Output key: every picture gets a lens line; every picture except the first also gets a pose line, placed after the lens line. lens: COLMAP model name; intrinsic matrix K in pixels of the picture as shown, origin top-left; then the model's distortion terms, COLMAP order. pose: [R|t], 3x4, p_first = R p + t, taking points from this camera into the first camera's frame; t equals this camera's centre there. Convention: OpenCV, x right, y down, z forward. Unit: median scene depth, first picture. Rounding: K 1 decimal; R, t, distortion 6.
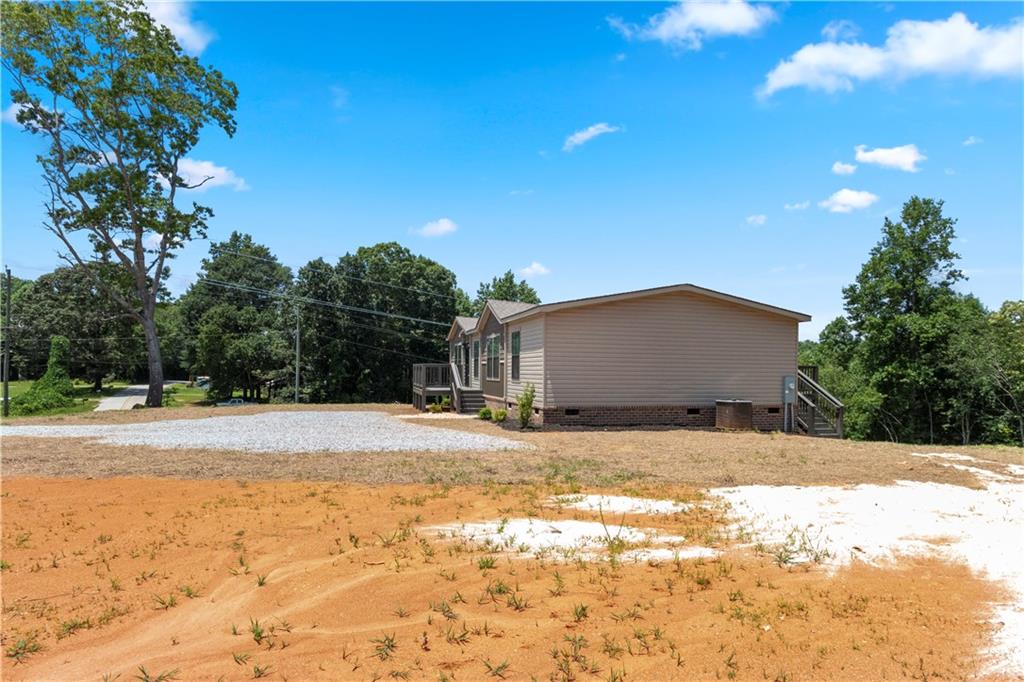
lens RADIAL K [[575.1, 0, 515.6], [0, 575.1, 370.2], [0, 0, 1]] dist [-0.000054, -0.000809]
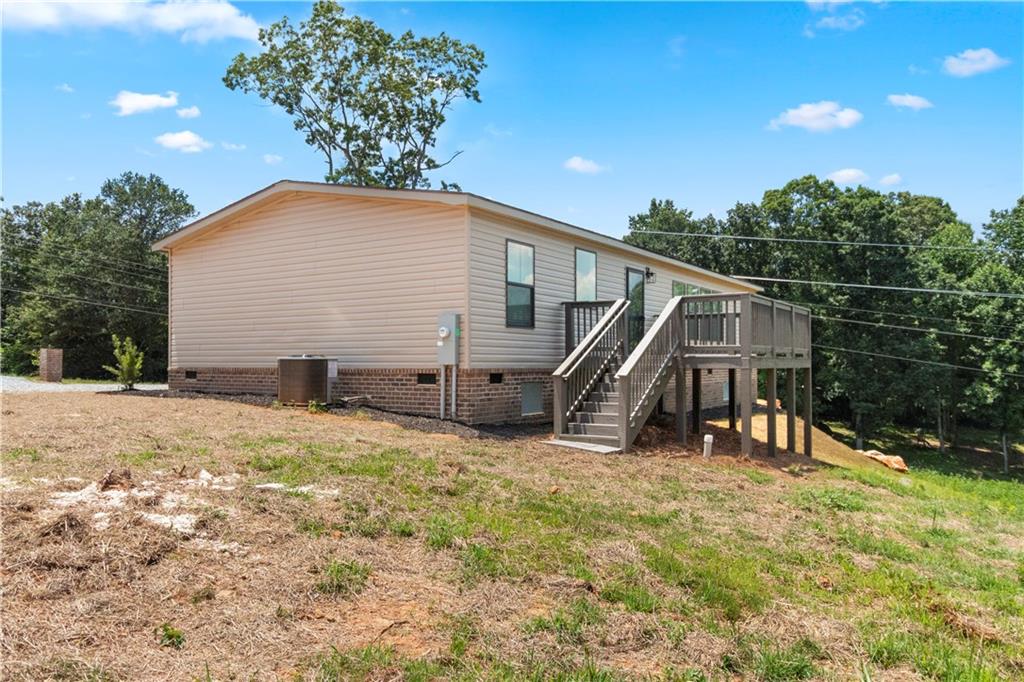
lens RADIAL K [[736.1, 0, 512.0], [0, 736.1, 341.0], [0, 0, 1]] dist [0.003699, 0.001120]
pose [[0.661864, -0.033152, -0.748890, 0.309745], [0.007155, 0.999255, -0.037912, 0.018706], [0.749590, 0.019734, 0.661609, 0.183707]]
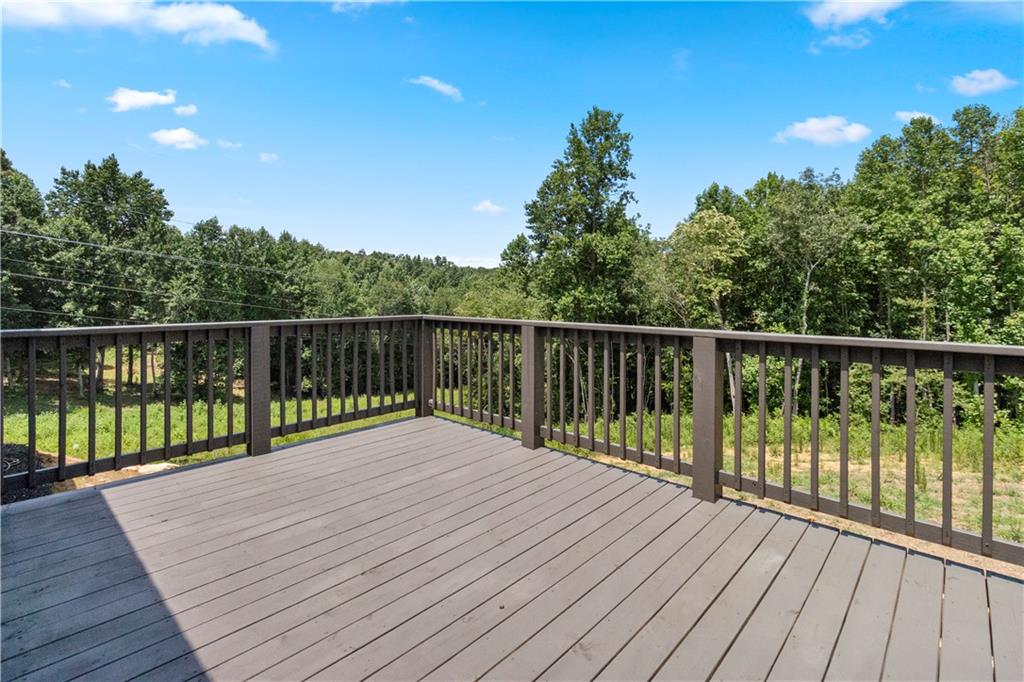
lens RADIAL K [[484.7, 0, 515.2], [0, 484.7, 295.4], [0, 0, 1]] dist [-0.002802, -0.000374]
pose [[0.842730, -0.008642, 0.538267, 0.143493], [0.003587, 0.999939, 0.010438, -0.006534], [-0.538325, -0.006865, 0.842710, 0.364710]]
